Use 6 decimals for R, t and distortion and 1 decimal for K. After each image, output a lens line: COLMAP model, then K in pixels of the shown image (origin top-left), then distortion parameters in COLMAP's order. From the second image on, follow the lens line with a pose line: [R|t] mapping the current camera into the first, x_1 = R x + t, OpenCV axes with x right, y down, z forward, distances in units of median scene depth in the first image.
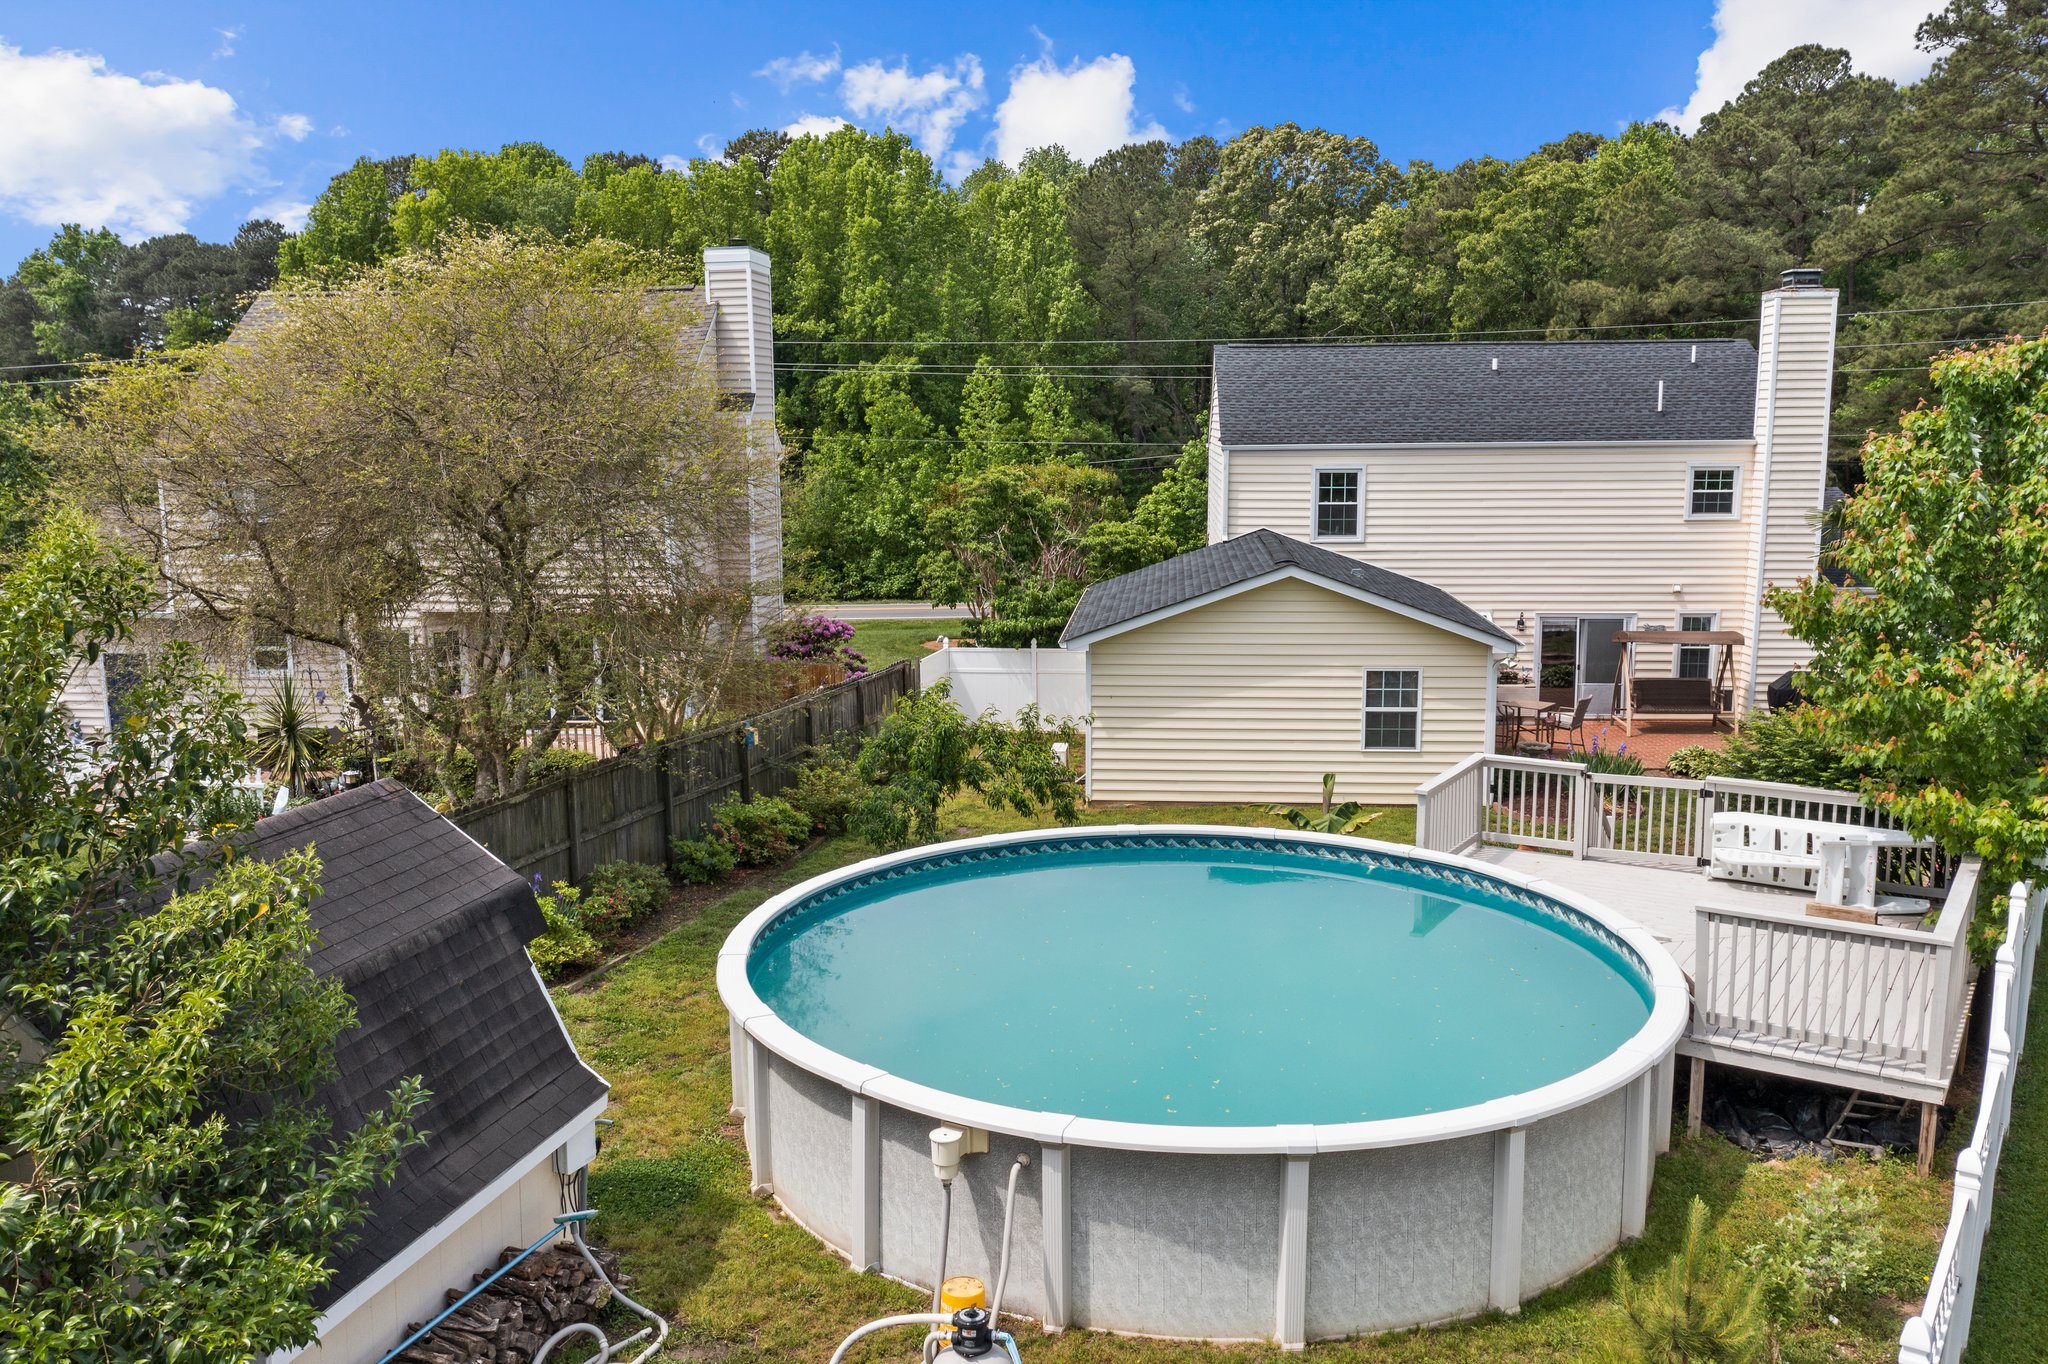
lens RADIAL K [[1611.8, 0, 1015.4], [0, 1611.8, 685.8], [0, 0, 1]] dist [-0.004307, 0.002953]
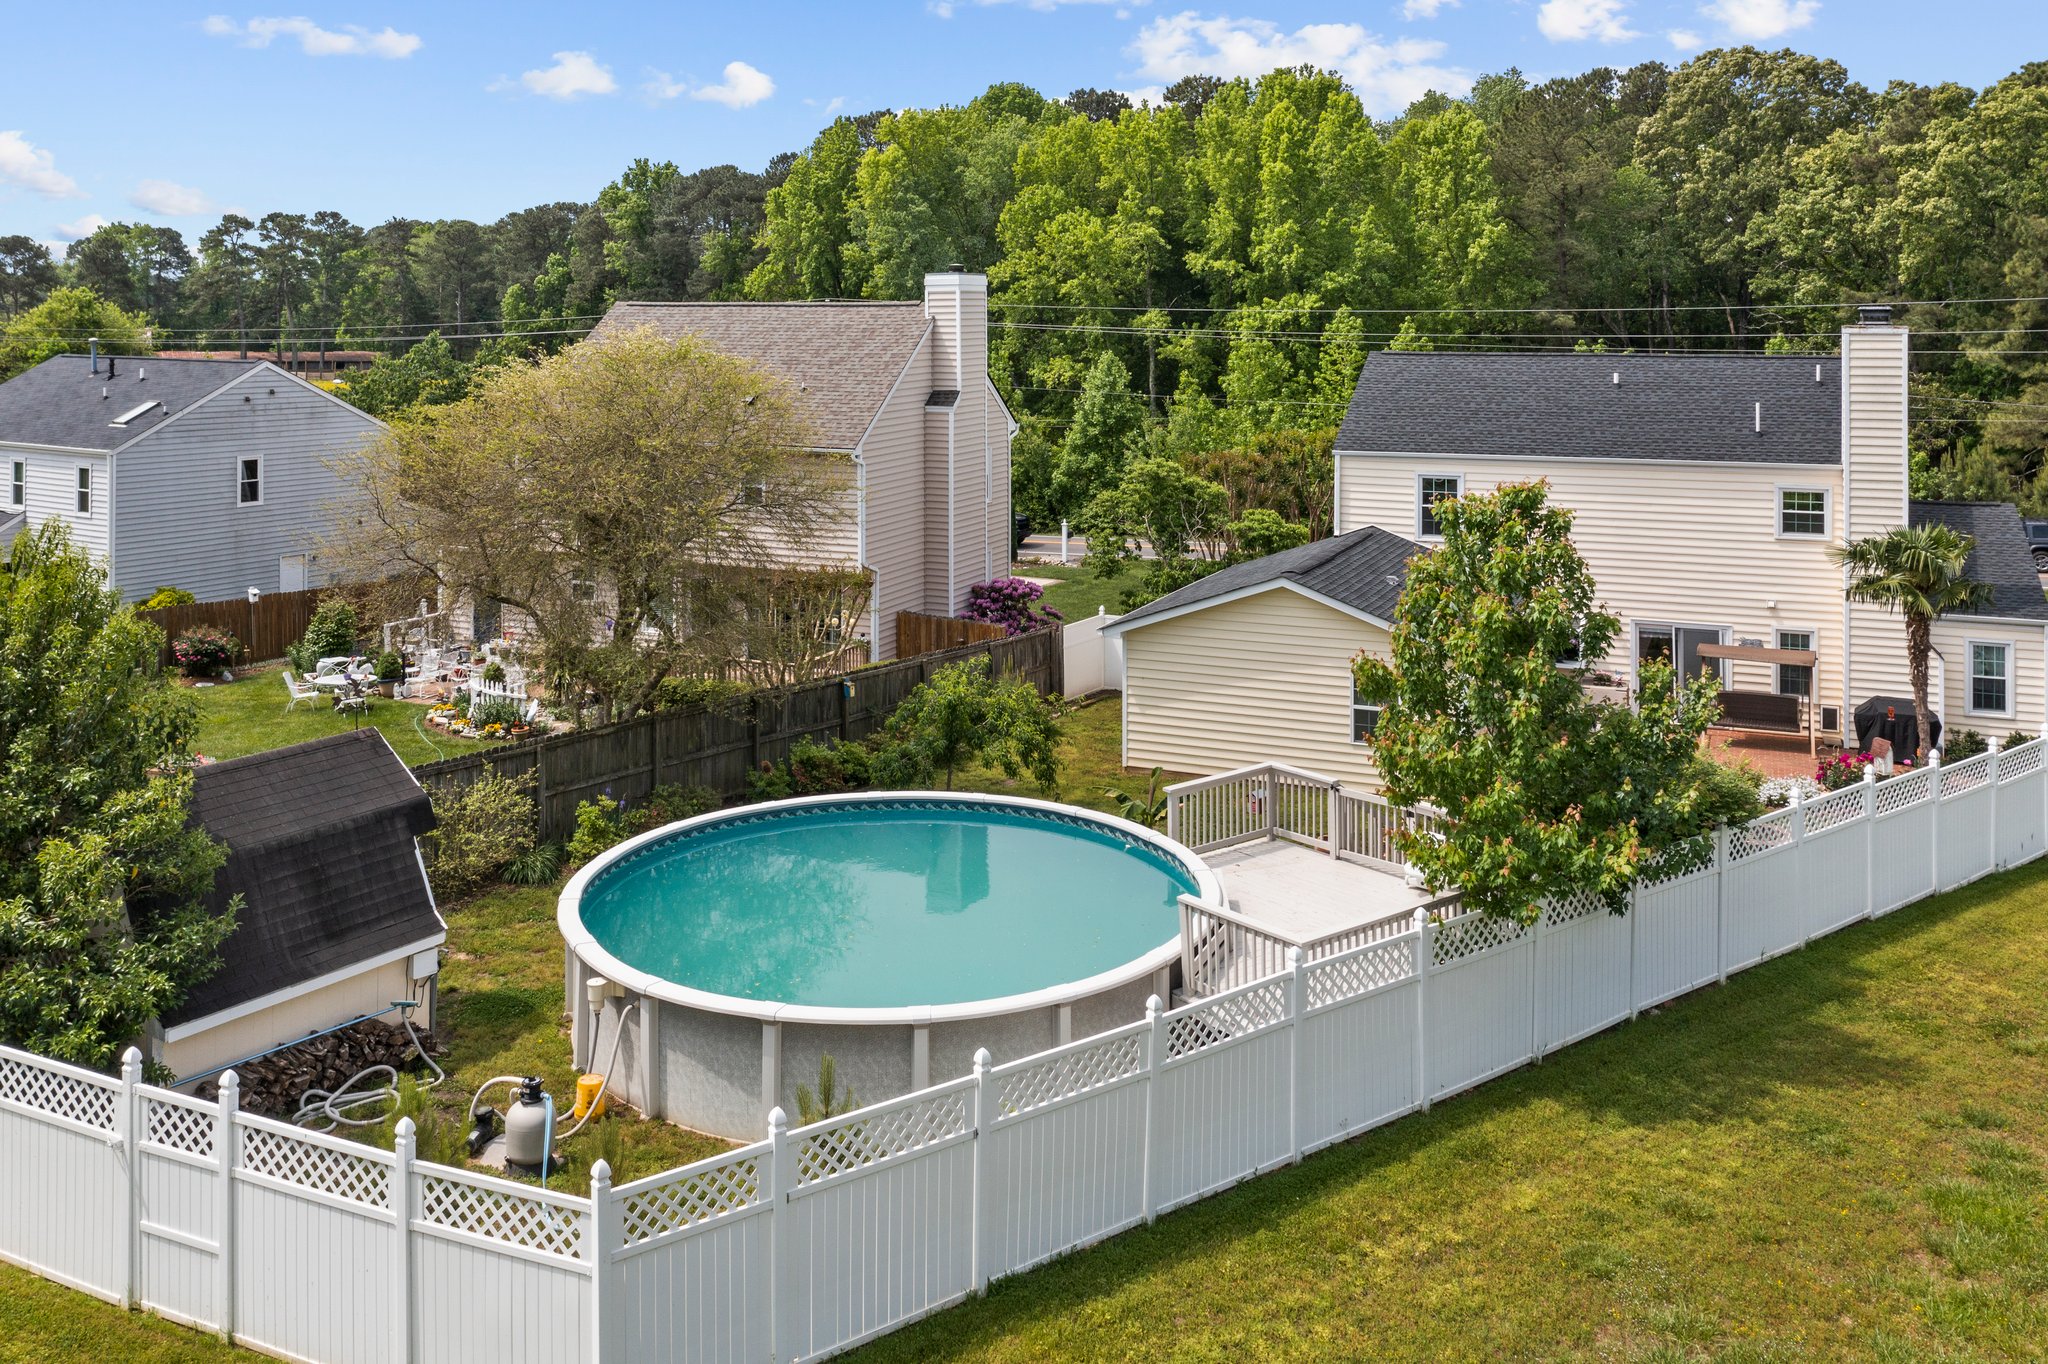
lens RADIAL K [[1688.6, 0, 1016.5], [0, 1688.6, 320.6], [0, 0, 1]] dist [-0.005190, -0.002487]
pose [[0.949570, 0.009809, -0.313401, 0.287076], [-0.059380, 0.987049, -0.149021, -0.049943], [0.307881, 0.160116, 0.937855, -0.188500]]
